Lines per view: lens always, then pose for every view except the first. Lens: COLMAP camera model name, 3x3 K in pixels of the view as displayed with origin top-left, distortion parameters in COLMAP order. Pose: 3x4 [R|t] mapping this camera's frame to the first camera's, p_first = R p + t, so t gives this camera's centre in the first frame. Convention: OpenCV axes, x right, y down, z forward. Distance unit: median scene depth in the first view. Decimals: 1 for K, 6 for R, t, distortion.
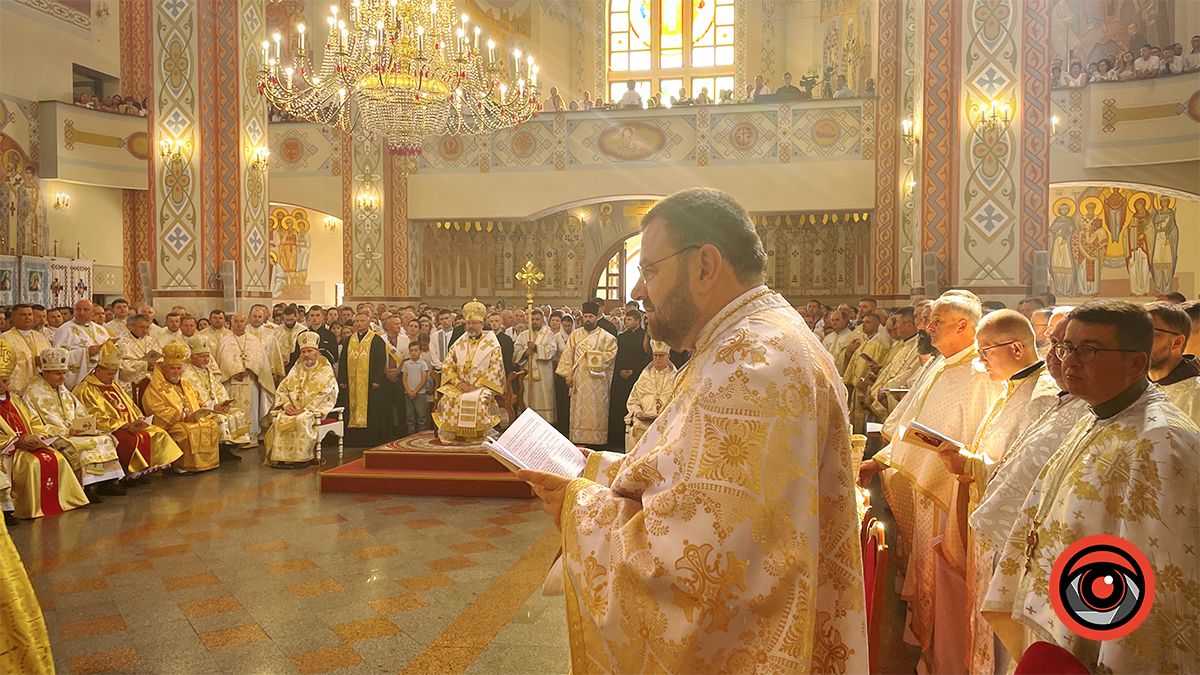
lens RADIAL K [[900.4, 0, 609.6], [0, 900.4, 329.6], [0, 0, 1]] dist [0.099959, -0.129811]
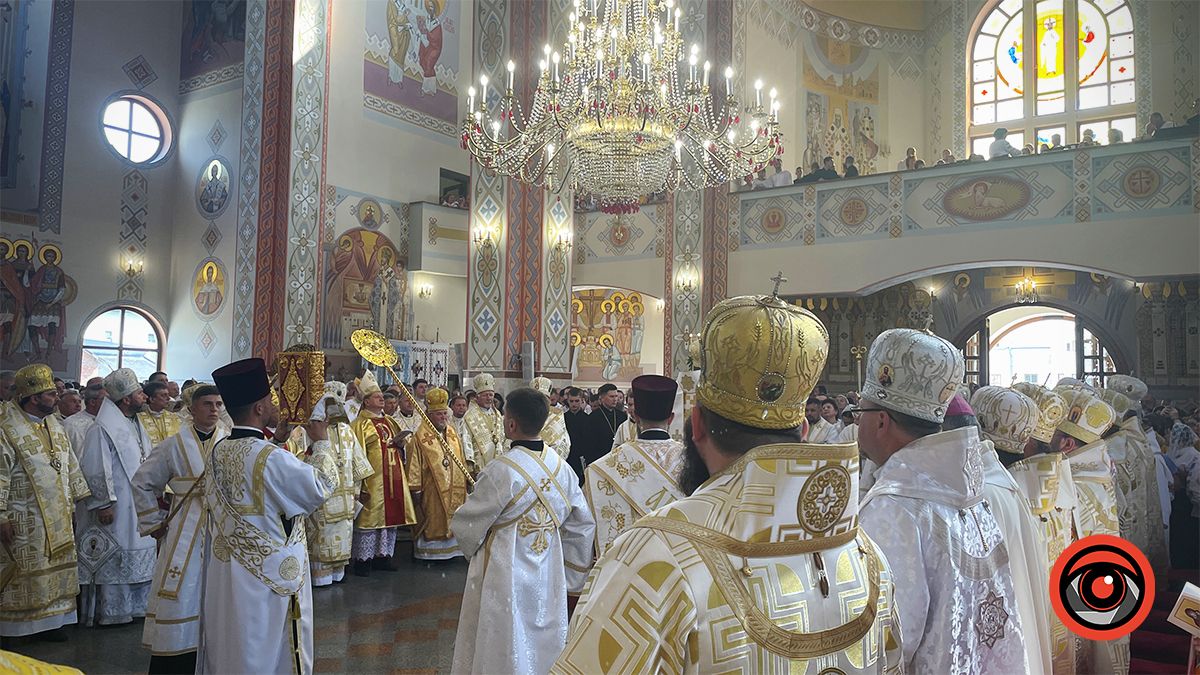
lens RADIAL K [[900.4, 0, 601.2], [0, 900.4, 331.3], [0, 0, 1]] dist [0.099959, -0.129811]
pose [[0.912884, -0.009389, -0.408112, 0.045294], [-0.027834, 0.995977, -0.085174, -0.003713], [0.407270, 0.089113, 0.908950, 0.099717]]
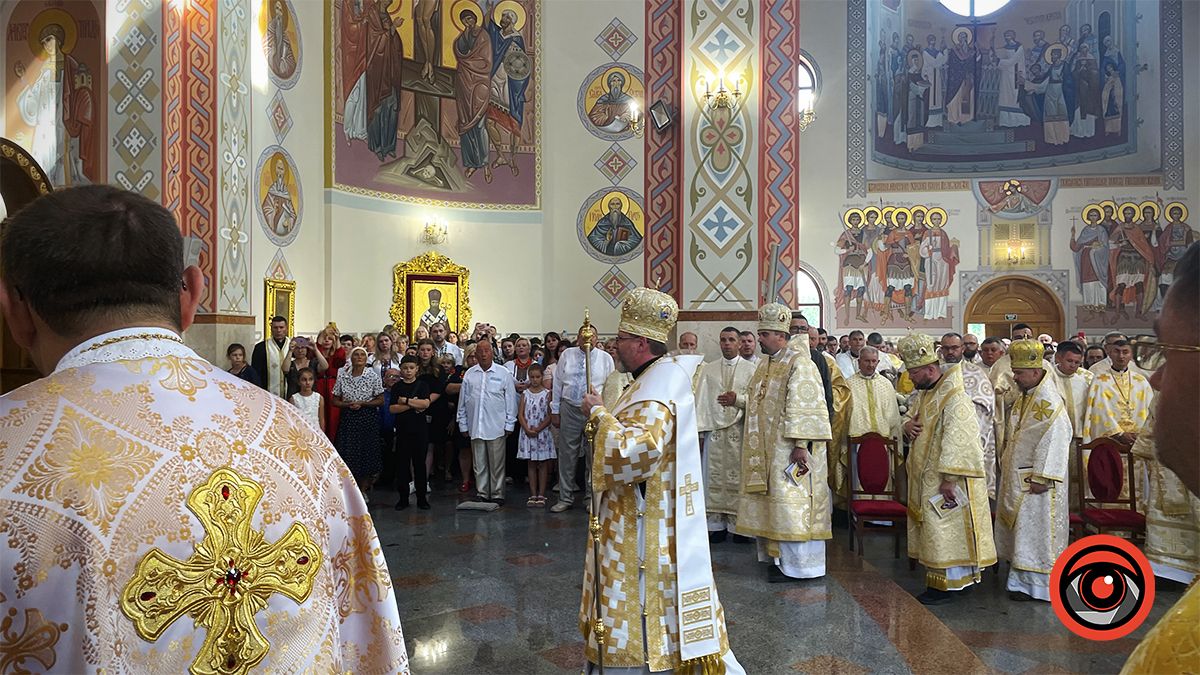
lens RADIAL K [[900.4, 0, 590.4], [0, 900.4, 325.0], [0, 0, 1]] dist [0.099959, -0.129811]
pose [[0.049610, -0.014477, -0.998664, 0.052719], [-0.022781, 0.999618, -0.015623, -0.002495], [0.998509, 0.023525, 0.049261, 0.075436]]
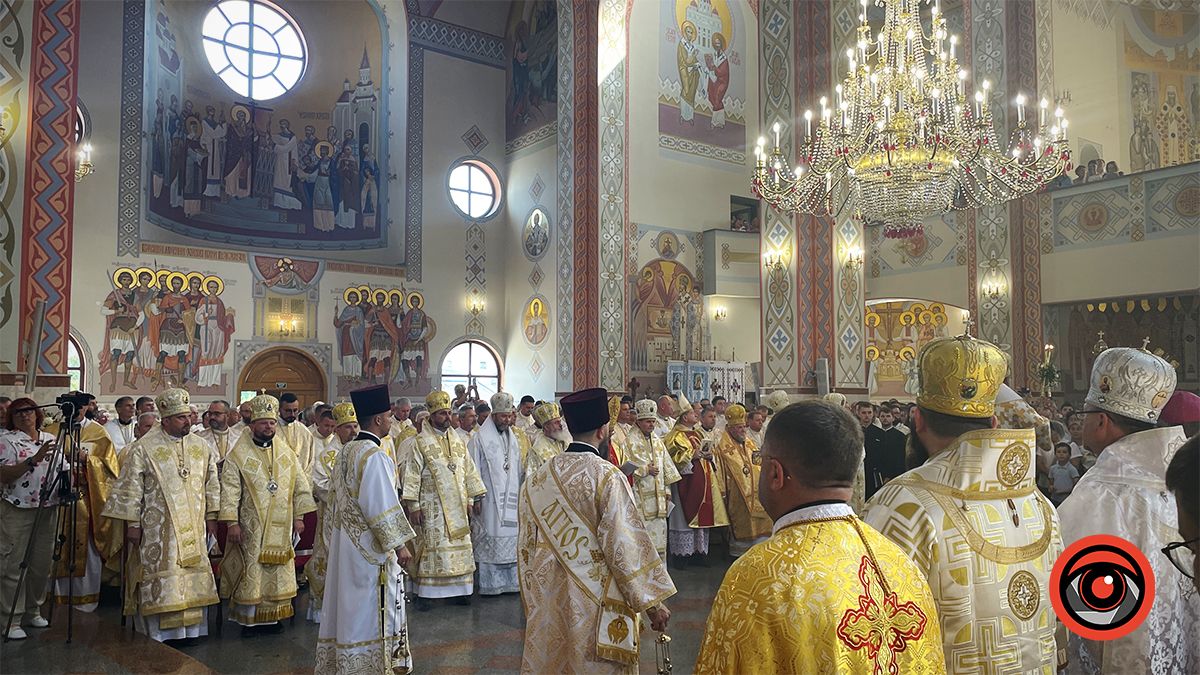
lens RADIAL K [[900.4, 0, 599.1], [0, 900.4, 347.4], [0, 0, 1]] dist [0.099959, -0.129811]
pose [[0.733069, -0.044076, -0.678725, 0.072220], [-0.014569, 0.996652, -0.080457, -0.001258], [0.679998, 0.068869, 0.729972, 0.057767]]
